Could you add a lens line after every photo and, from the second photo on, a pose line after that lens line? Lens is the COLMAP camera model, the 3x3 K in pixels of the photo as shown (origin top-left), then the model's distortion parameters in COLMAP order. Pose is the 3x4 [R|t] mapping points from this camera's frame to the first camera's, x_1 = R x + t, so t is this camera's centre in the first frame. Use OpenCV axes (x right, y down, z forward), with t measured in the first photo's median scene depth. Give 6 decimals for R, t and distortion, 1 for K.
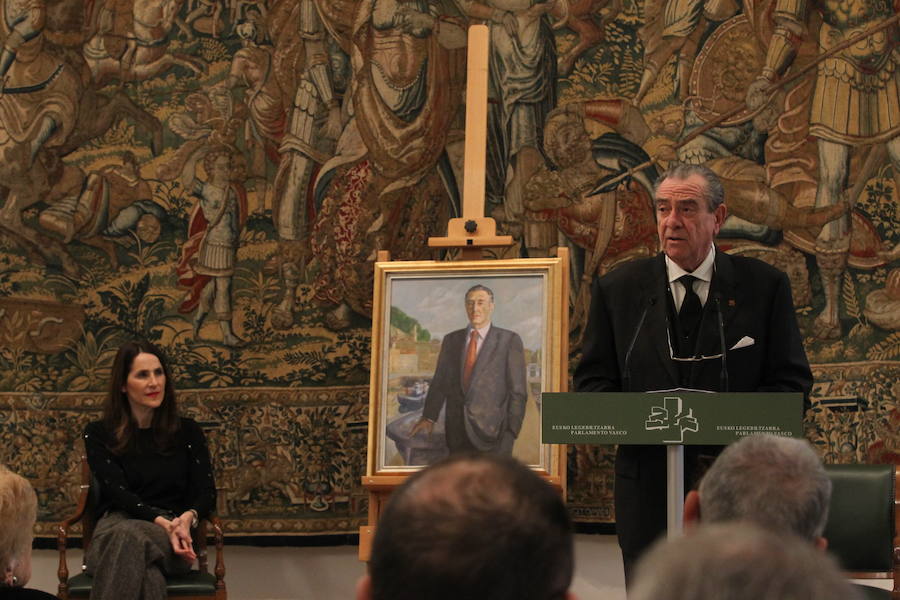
lens RADIAL K [[2427.1, 0, 450.0], [0, 2427.1, 300.0], [0, 0, 1]] dist [-0.295632, 0.421107]
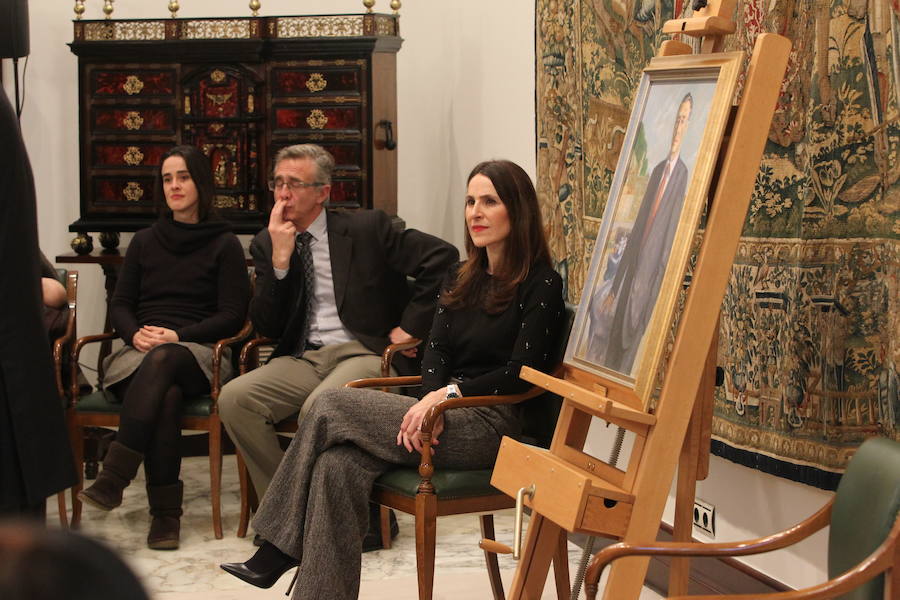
lens RADIAL K [[2427.1, 0, 450.0], [0, 2427.1, 300.0], [0, 0, 1]] dist [-0.295632, 0.421107]
pose [[0.387878, 0.091368, -0.917171, 0.561388], [-0.007684, 0.995361, 0.095908, -0.011882], [0.921679, -0.030153, 0.386781, 0.671491]]
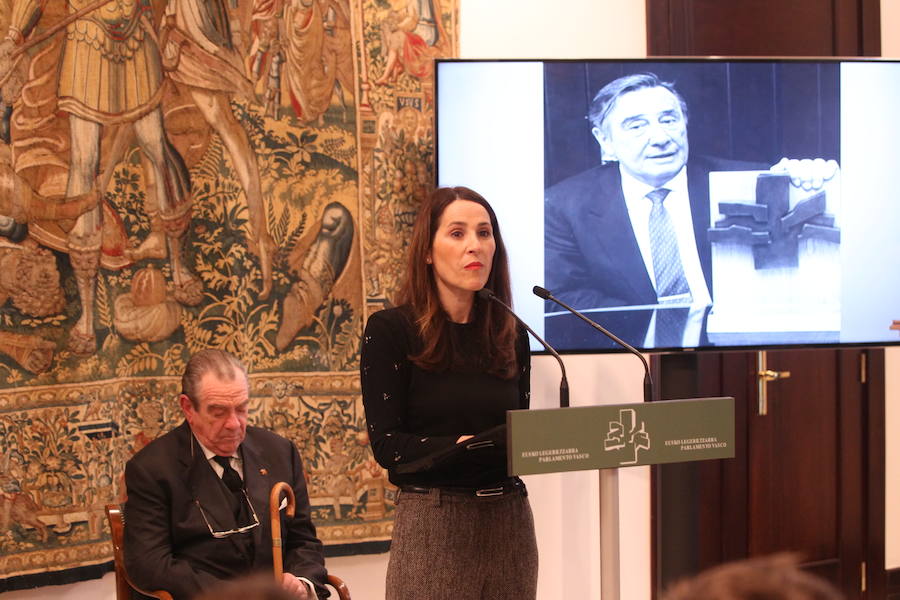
lens RADIAL K [[2427.1, 0, 450.0], [0, 2427.1, 300.0], [0, 0, 1]] dist [-0.295632, 0.421107]
pose [[0.640194, -0.009419, 0.768155, -0.403661], [0.019606, 0.999799, -0.004080, 0.003578], [-0.767963, 0.017673, 0.640251, 0.359529]]
